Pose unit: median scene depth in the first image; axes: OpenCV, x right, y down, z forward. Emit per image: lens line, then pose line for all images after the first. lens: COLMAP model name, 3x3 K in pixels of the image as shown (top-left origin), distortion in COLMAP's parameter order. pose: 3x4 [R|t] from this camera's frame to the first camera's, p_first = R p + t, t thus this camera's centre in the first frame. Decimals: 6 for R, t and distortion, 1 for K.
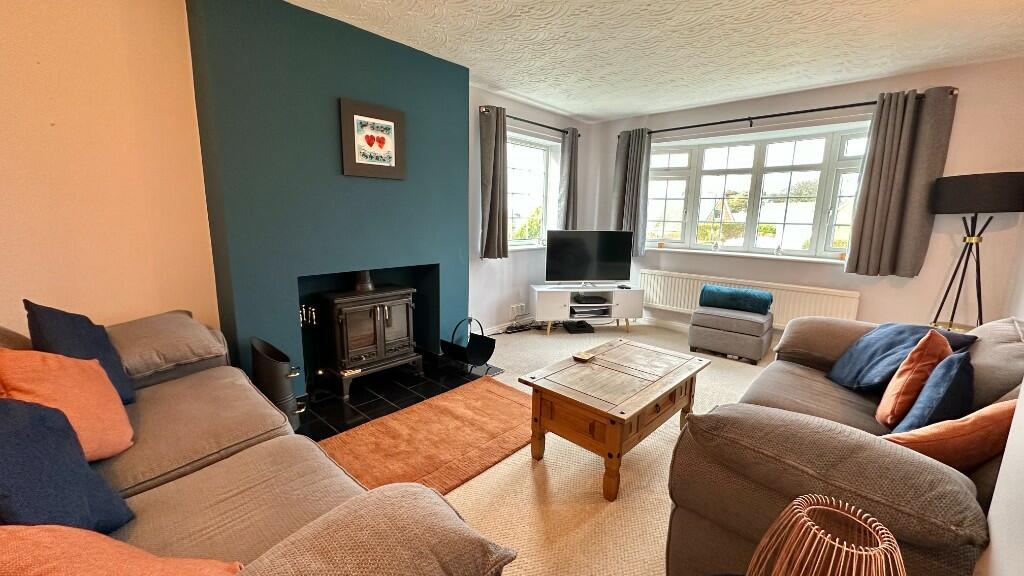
lens RADIAL K [[407.3, 0, 504.4], [0, 407.3, 287.9], [0, 0, 1]] dist [-0.001390, -0.000205]
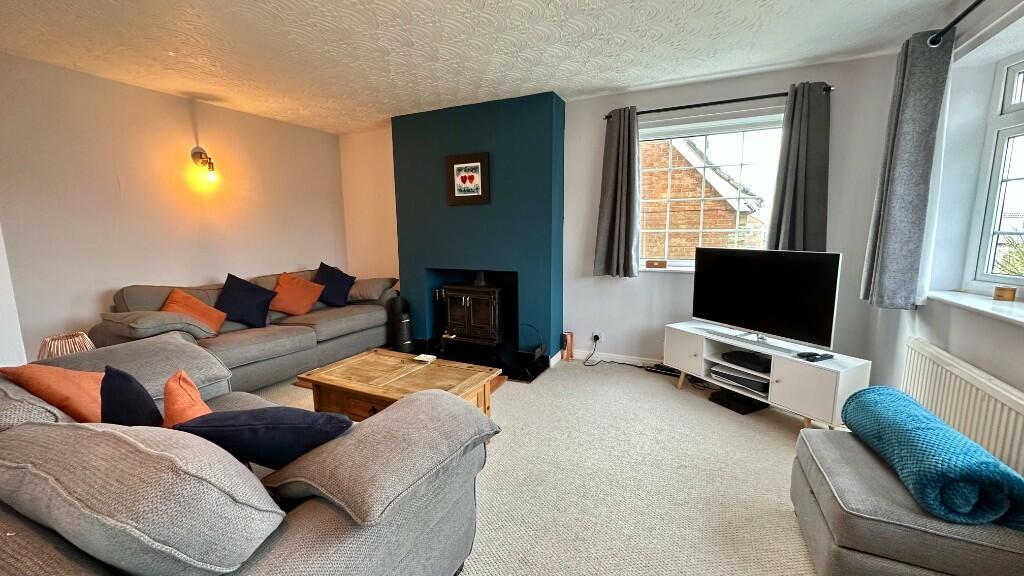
lens RADIAL K [[407.3, 0, 508.6], [0, 407.3, 287.7], [0, 0, 1]] dist [-0.001390, -0.000205]
pose [[0.306664, 0.124785, -0.943603, 1.057967], [-0.151961, 0.985071, 0.080883, -0.119578], [0.939609, 0.118587, 0.321049, 0.692244]]
